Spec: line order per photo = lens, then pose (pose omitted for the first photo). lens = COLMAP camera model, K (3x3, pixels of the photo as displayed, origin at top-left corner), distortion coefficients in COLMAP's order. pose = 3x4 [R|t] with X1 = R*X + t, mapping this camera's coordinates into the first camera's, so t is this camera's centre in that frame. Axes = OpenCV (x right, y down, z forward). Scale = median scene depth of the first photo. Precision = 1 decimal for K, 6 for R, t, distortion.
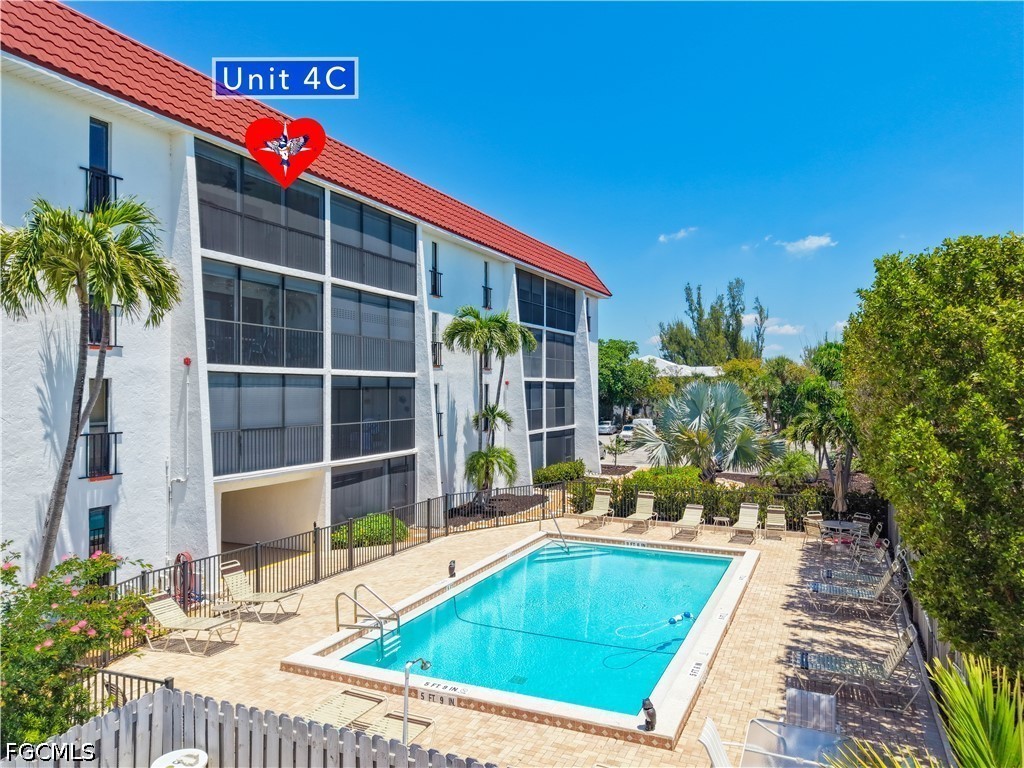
lens RADIAL K [[697.3, 0, 518.5], [0, 697.3, 383.9], [0, 0, 1]] dist [0.015747, -0.023060]
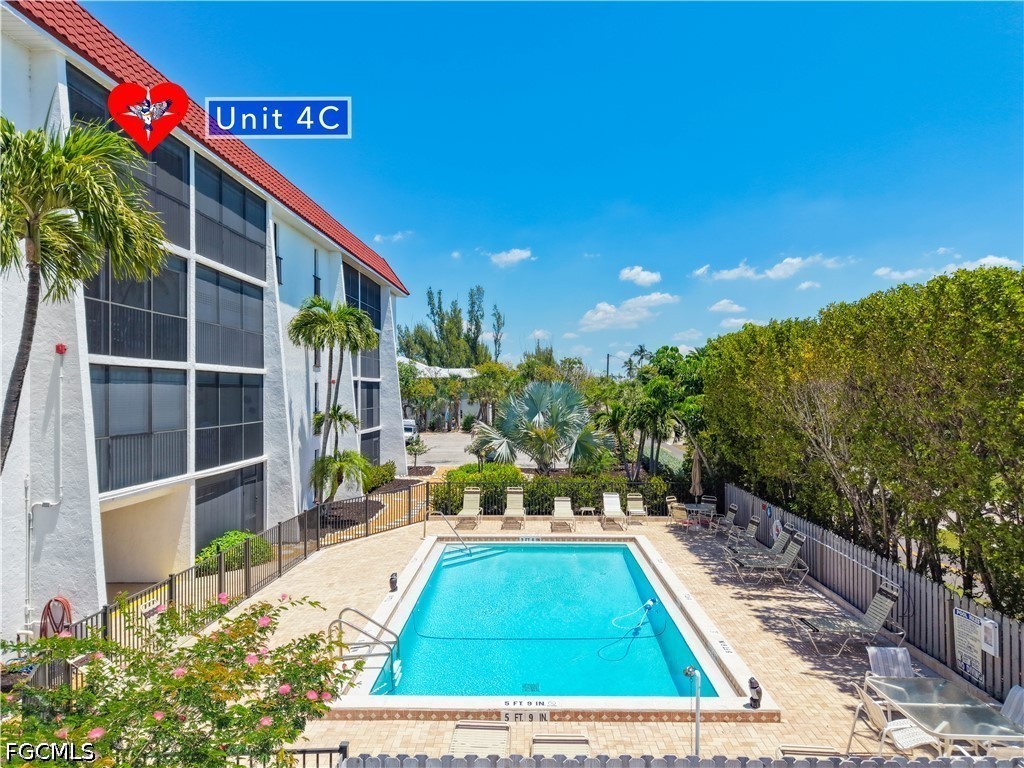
lens RADIAL K [[697.3, 0, 508.0], [0, 697.3, 386.6], [0, 0, 1]] dist [0.015747, -0.023060]
pose [[0.924830, -0.001288, 0.380379, -0.241066], [0.000808, 0.999999, 0.001421, 0.006608], [-0.380380, -0.001007, 0.924830, 0.077319]]
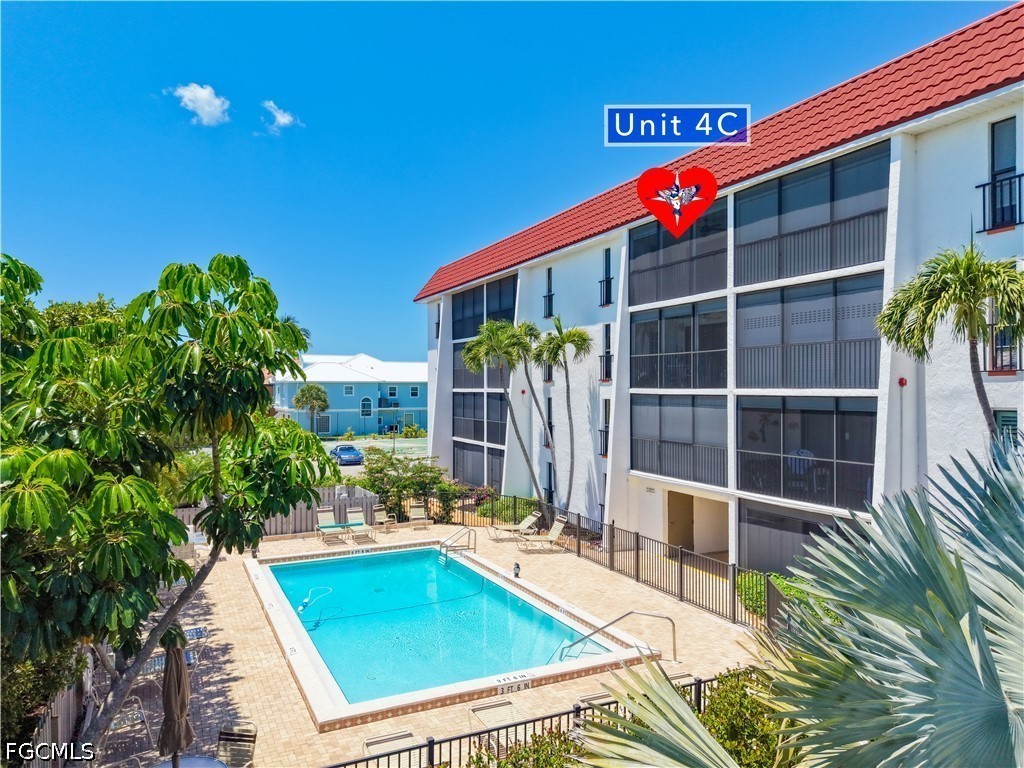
lens RADIAL K [[697.3, 0, 503.4], [0, 697.3, 380.9], [0, 0, 1]] dist [0.015747, -0.023060]
pose [[-0.640336, -0.012778, -0.767989, 0.625786], [0.004067, 0.999791, -0.020026, -0.014236], [0.768084, -0.015947, -0.640150, 1.355658]]
